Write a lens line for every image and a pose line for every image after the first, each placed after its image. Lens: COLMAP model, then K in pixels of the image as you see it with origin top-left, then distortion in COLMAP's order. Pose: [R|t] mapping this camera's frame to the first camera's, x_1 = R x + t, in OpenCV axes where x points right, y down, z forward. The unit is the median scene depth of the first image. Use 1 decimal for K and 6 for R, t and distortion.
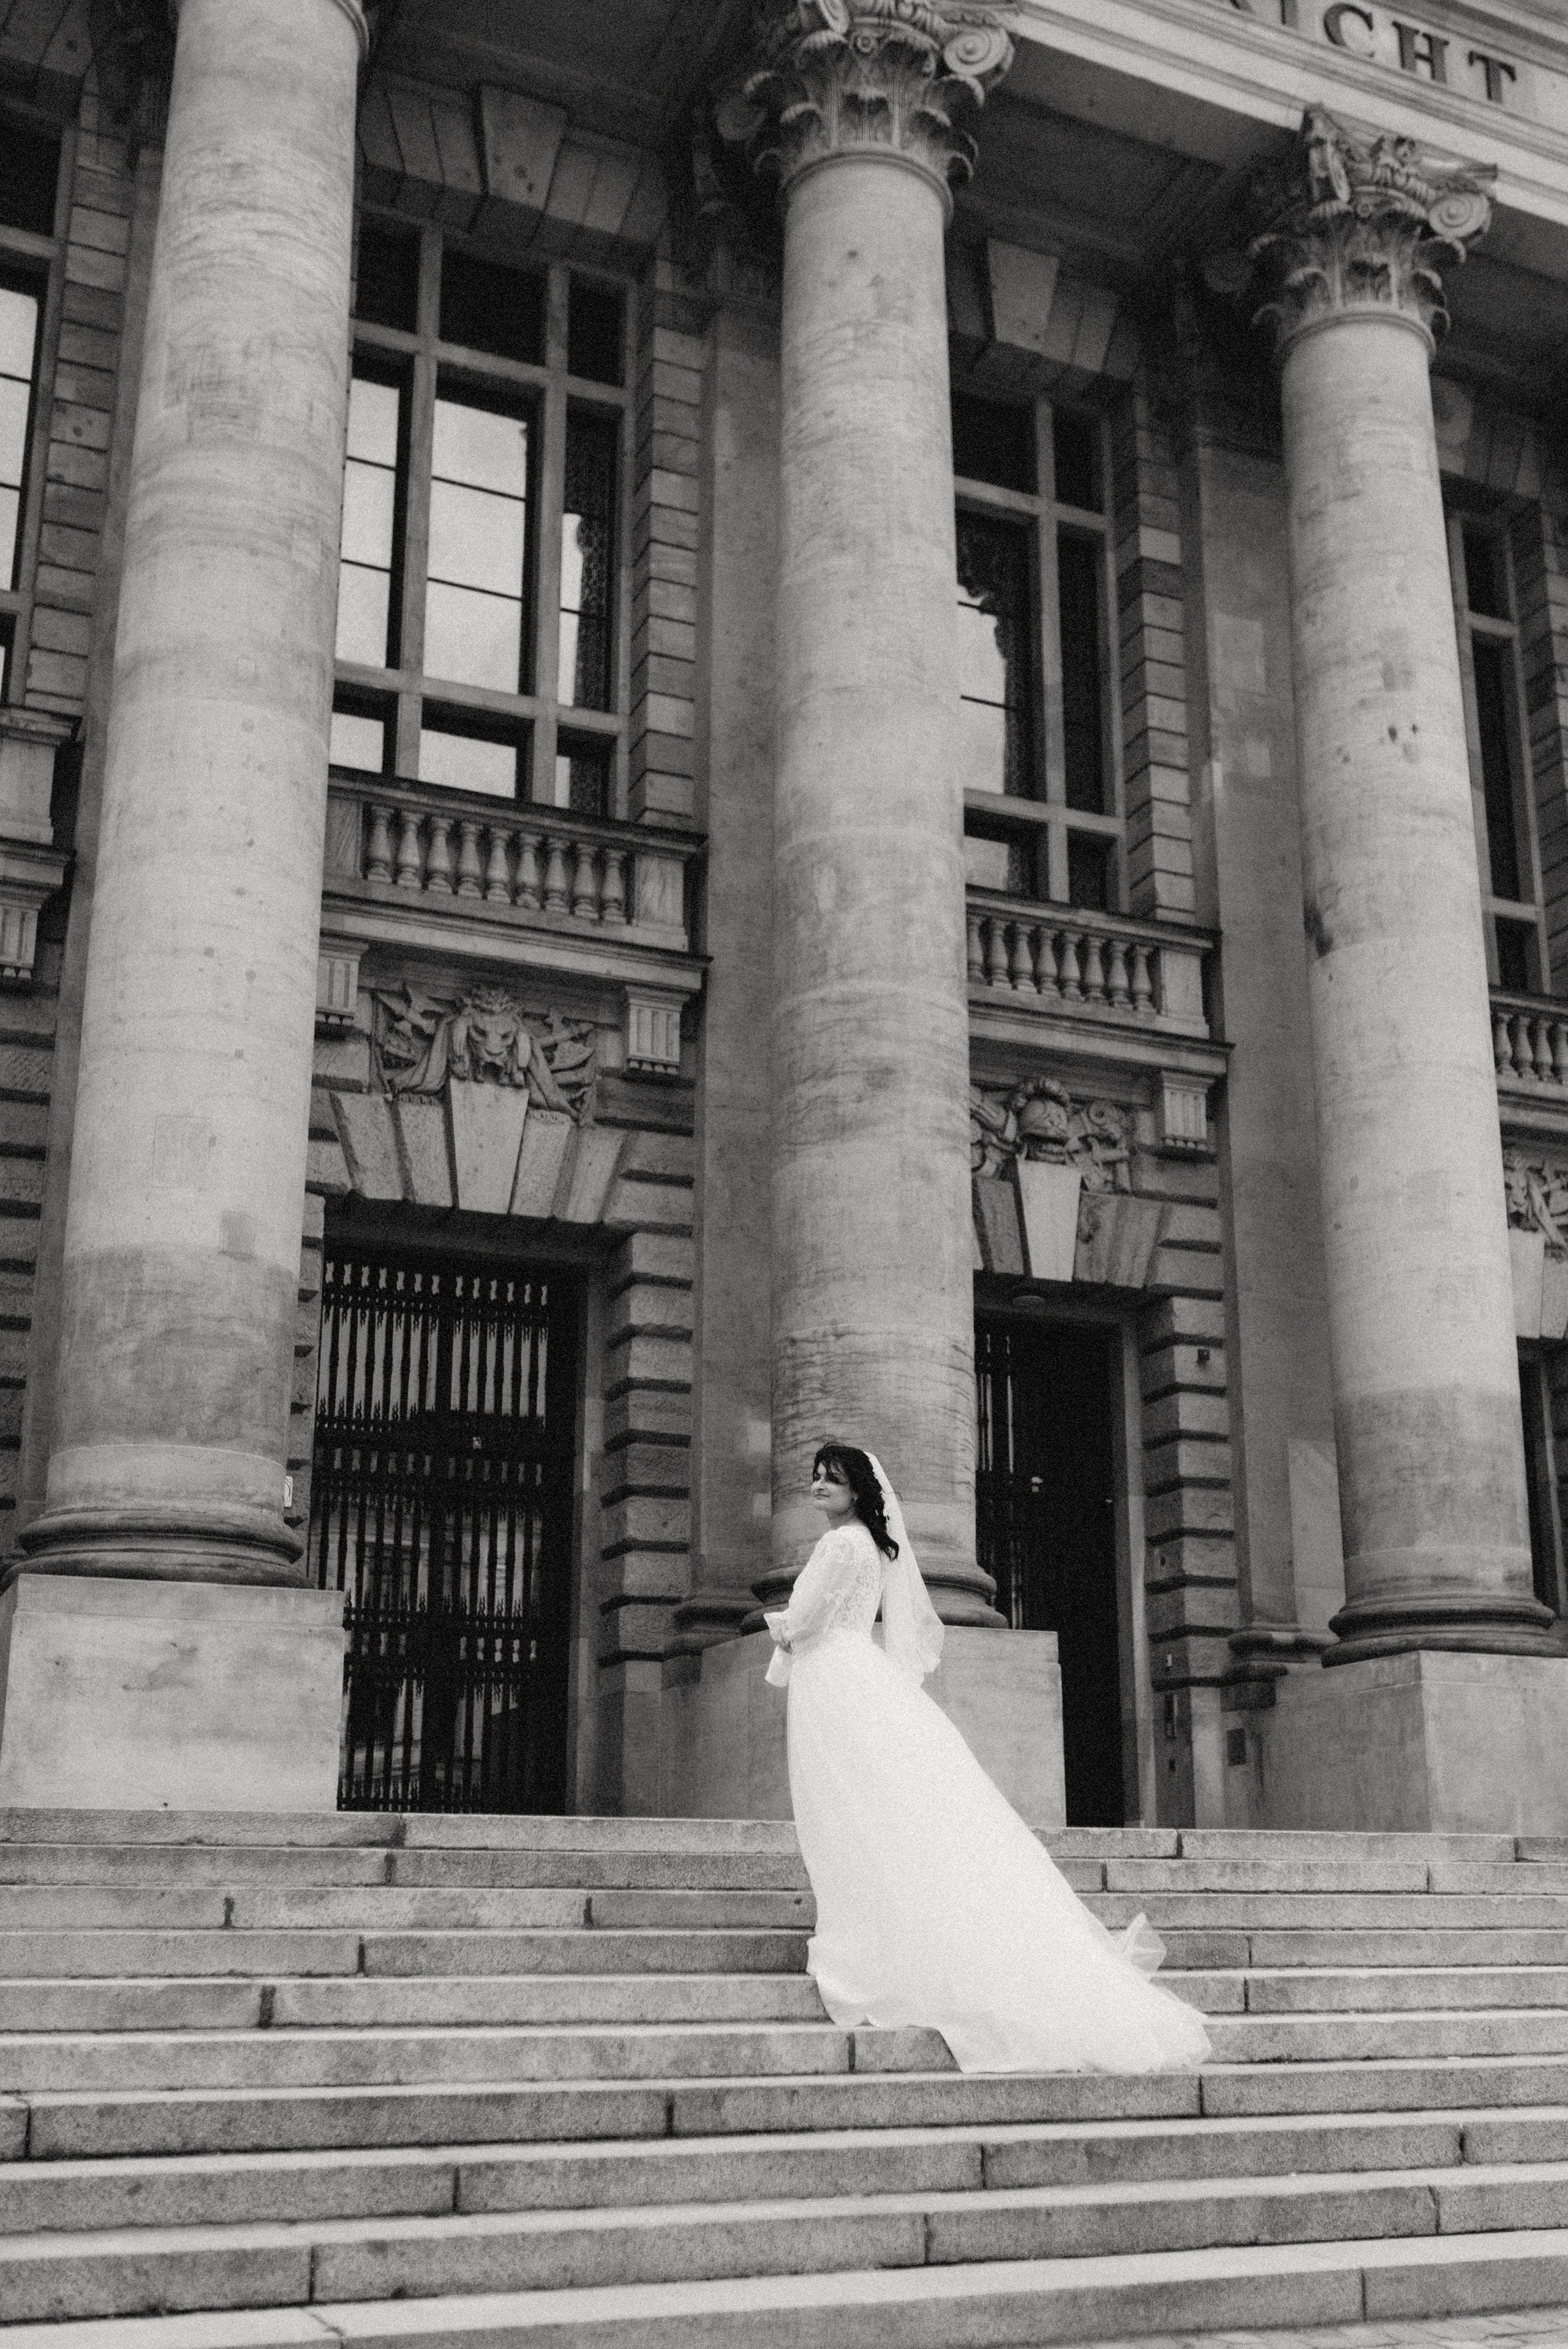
lens RADIAL K [[2407.2, 0, 784.7], [0, 2407.2, 1248.3], [0, 0, 1]] dist [0.002421, -0.000187]
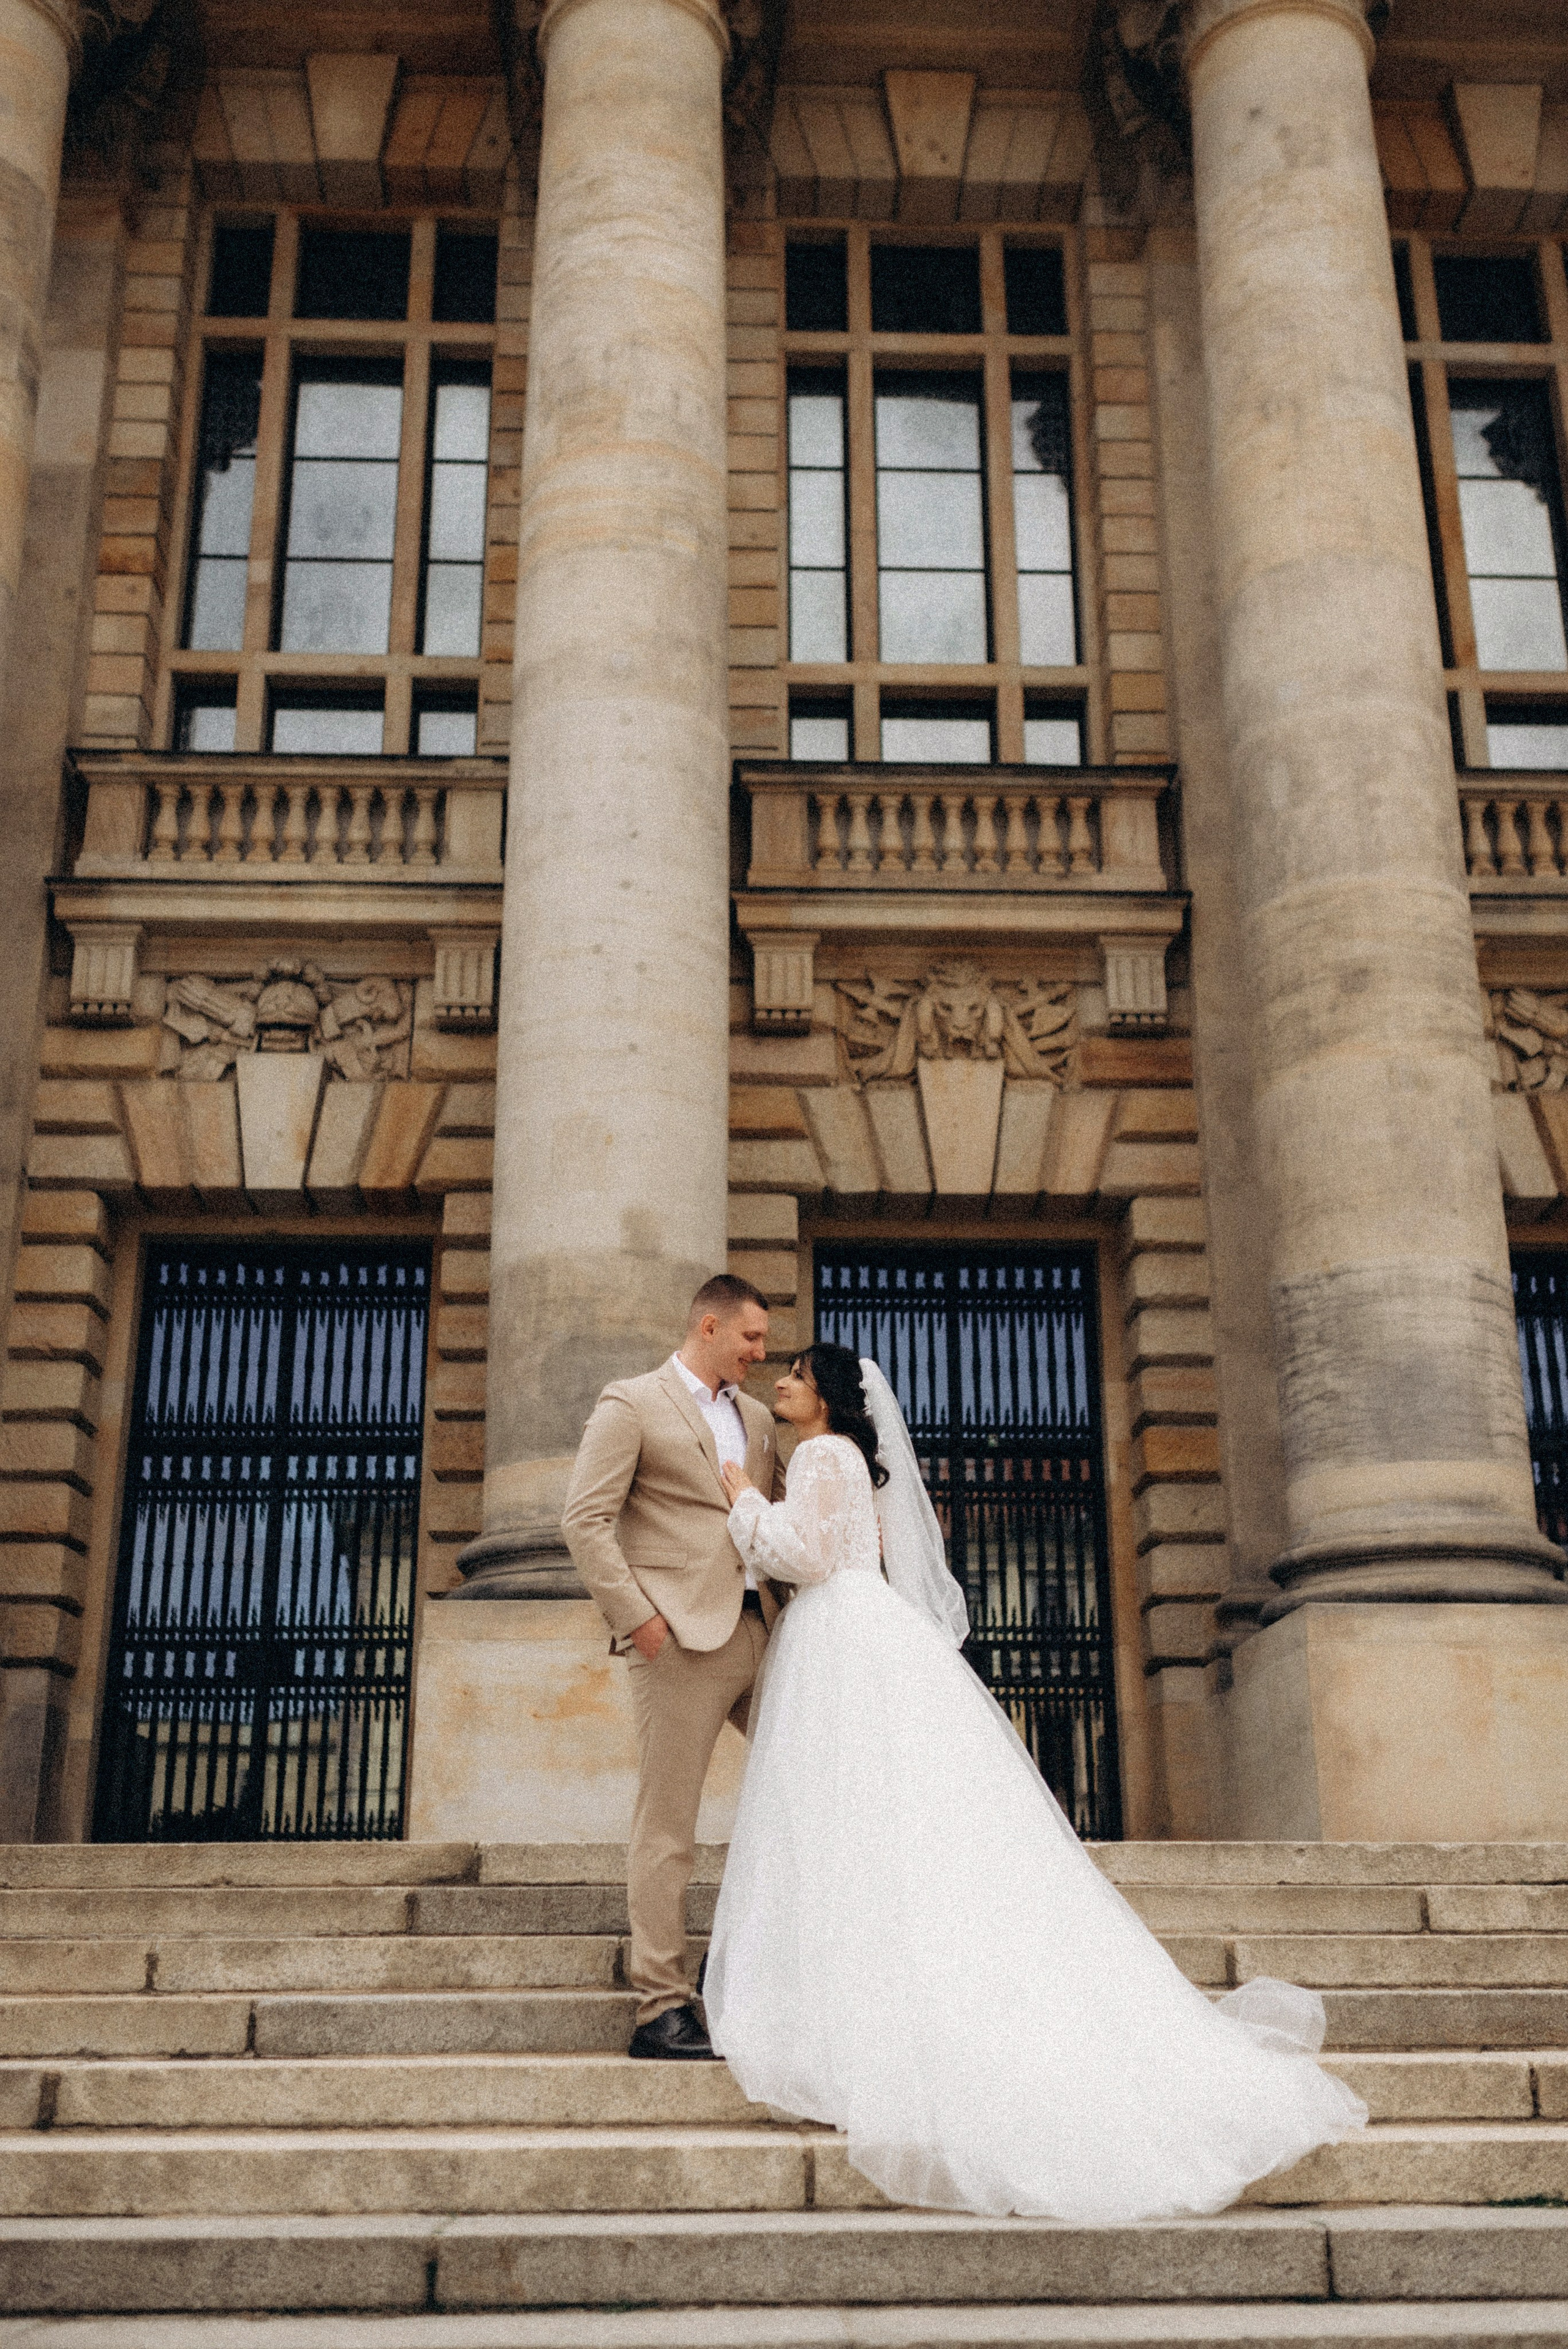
lens RADIAL K [[2244.3, 0, 784.0], [0, 2244.3, 1174.5], [0, 0, 1]] dist [0.061934, -0.107360]
pose [[0.931287, -0.124932, -0.342195, 0.111021], [0.103664, 0.991404, -0.079829, 0.040430], [0.349227, 0.038870, 0.936232, 0.153136]]
